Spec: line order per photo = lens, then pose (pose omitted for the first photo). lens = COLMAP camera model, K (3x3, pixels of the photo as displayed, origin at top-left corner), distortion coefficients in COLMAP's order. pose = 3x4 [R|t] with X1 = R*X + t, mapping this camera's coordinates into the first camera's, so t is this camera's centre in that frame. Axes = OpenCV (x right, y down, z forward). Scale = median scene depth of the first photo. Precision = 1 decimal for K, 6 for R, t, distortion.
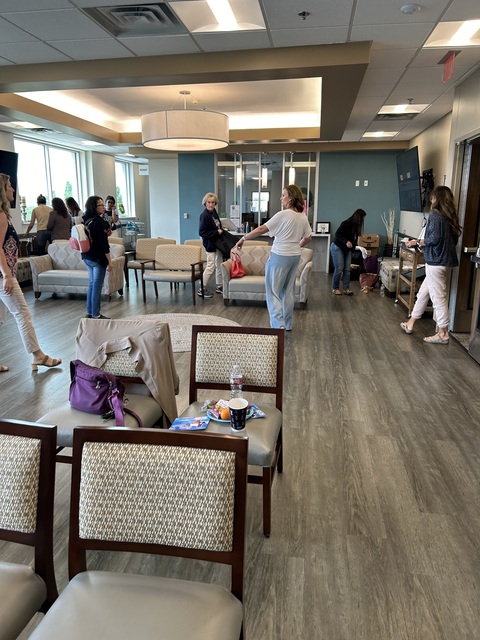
lens RADIAL K [[480.7, 0, 245.1], [0, 480.7, 316.3], [0, 0, 1]] dist [0.030636, -0.039532]
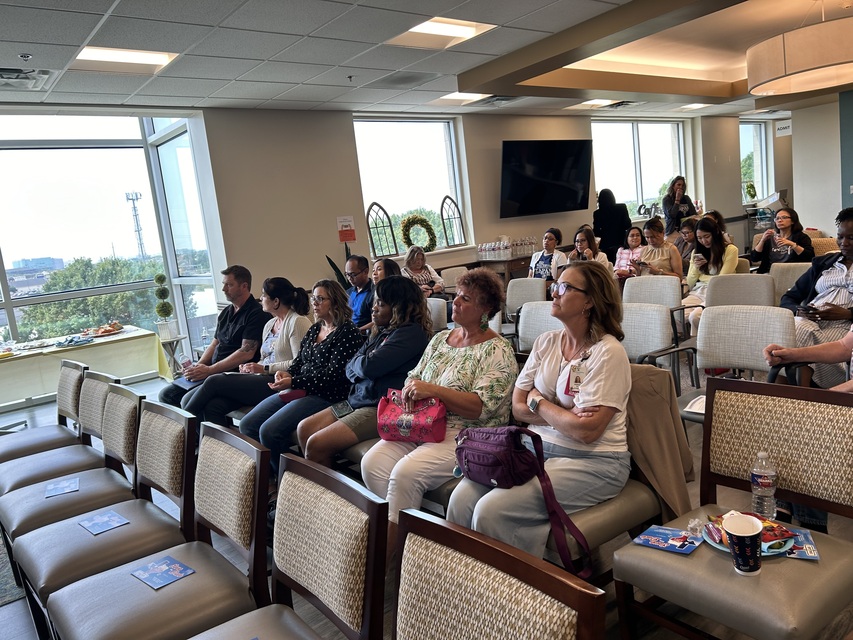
lens RADIAL K [[647.4, 0, 423.6], [0, 647.4, 316.0], [0, 0, 1]] dist [0.021017, -0.006630]
pose [[0.731321, 0.007067, -0.681997, 0.065156], [-0.036078, 0.998947, -0.028336, -0.008093], [0.681079, 0.045328, 0.730806, 0.048118]]
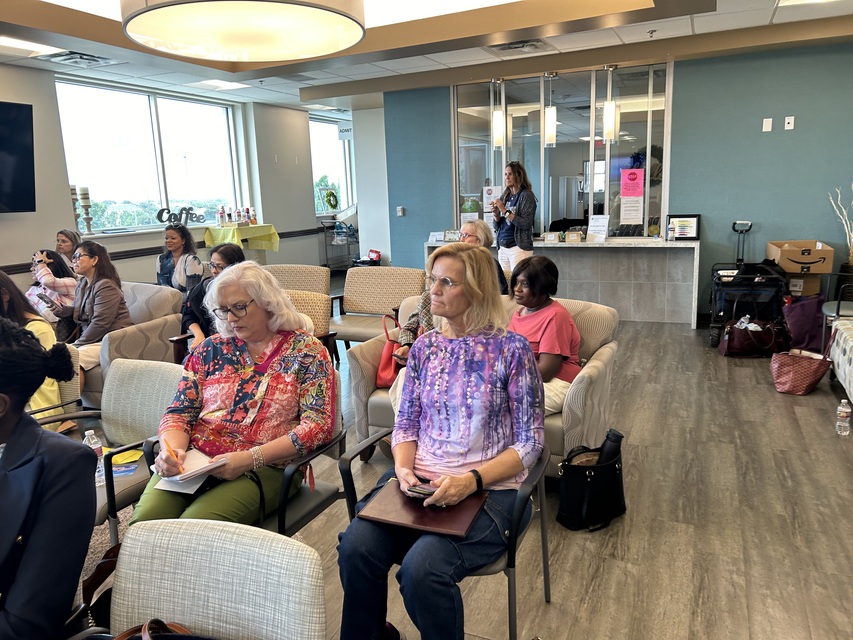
lens RADIAL K [[645.3, 0, 419.4], [0, 645.3, 308.3], [0, 0, 1]] dist [0.037887, -0.041233]
pose [[0.963002, 0.009985, -0.269309, 0.128680], [-0.021125, 0.999035, -0.038499, -0.116011], [0.268664, 0.042763, 0.962284, 0.509520]]
